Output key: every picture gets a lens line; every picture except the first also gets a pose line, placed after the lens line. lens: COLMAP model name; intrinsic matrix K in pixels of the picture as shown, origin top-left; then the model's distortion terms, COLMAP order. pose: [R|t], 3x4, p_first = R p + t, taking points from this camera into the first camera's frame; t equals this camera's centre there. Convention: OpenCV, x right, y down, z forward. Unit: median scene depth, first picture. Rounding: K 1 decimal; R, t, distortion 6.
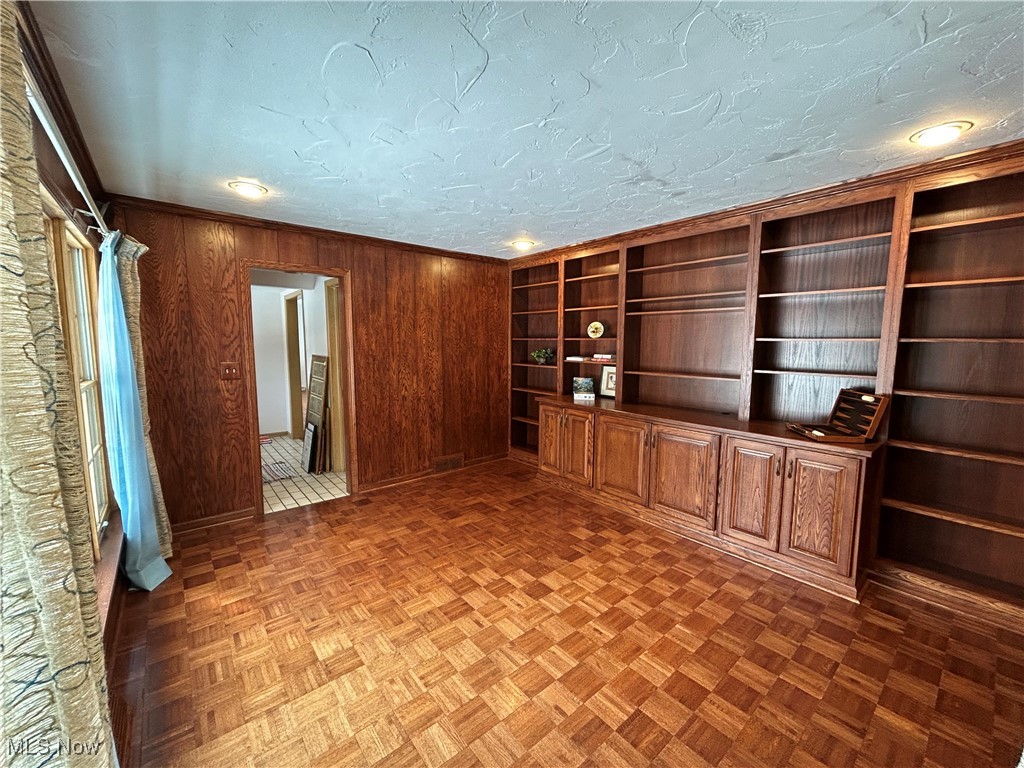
lens RADIAL K [[412.3, 0, 510.7], [0, 412.3, 382.5], [0, 0, 1]] dist [-0.002534, 0.000027]
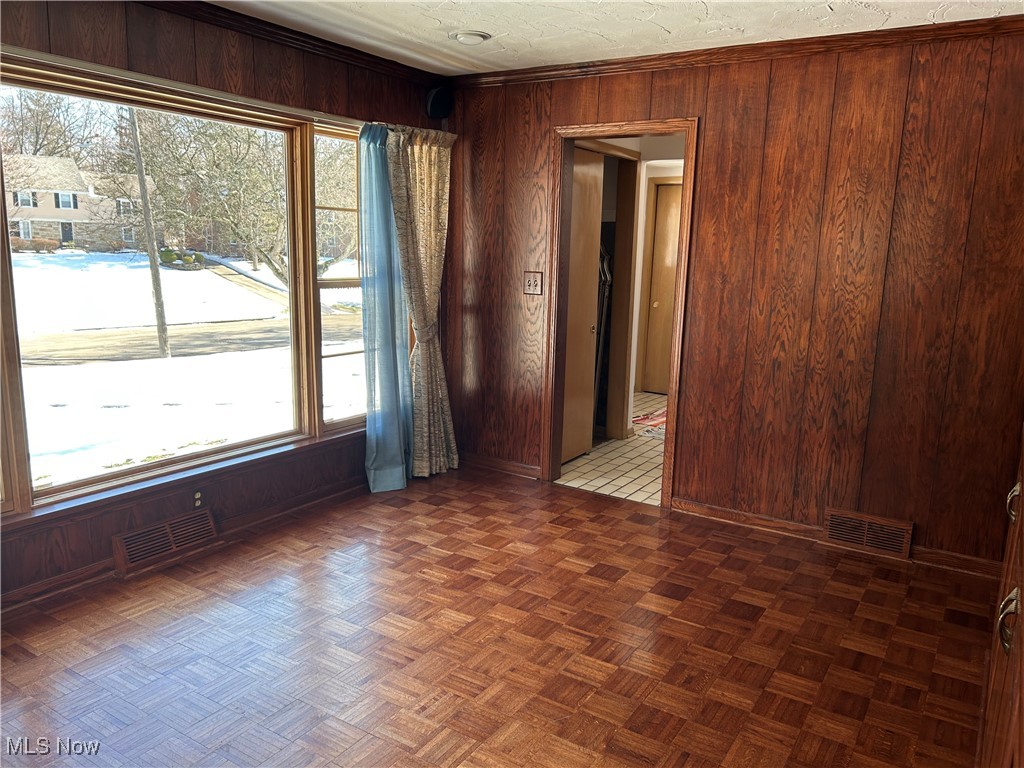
lens RADIAL K [[772.8, 0, 512.8], [0, 772.8, 394.8], [0, 0, 1]] dist [0.072782, -0.075702]
pose [[0.305236, 0.189187, -0.933295, 0.620734], [-0.121694, 0.979781, 0.158810, -0.043280], [0.944469, 0.065102, 0.322087, 0.463543]]
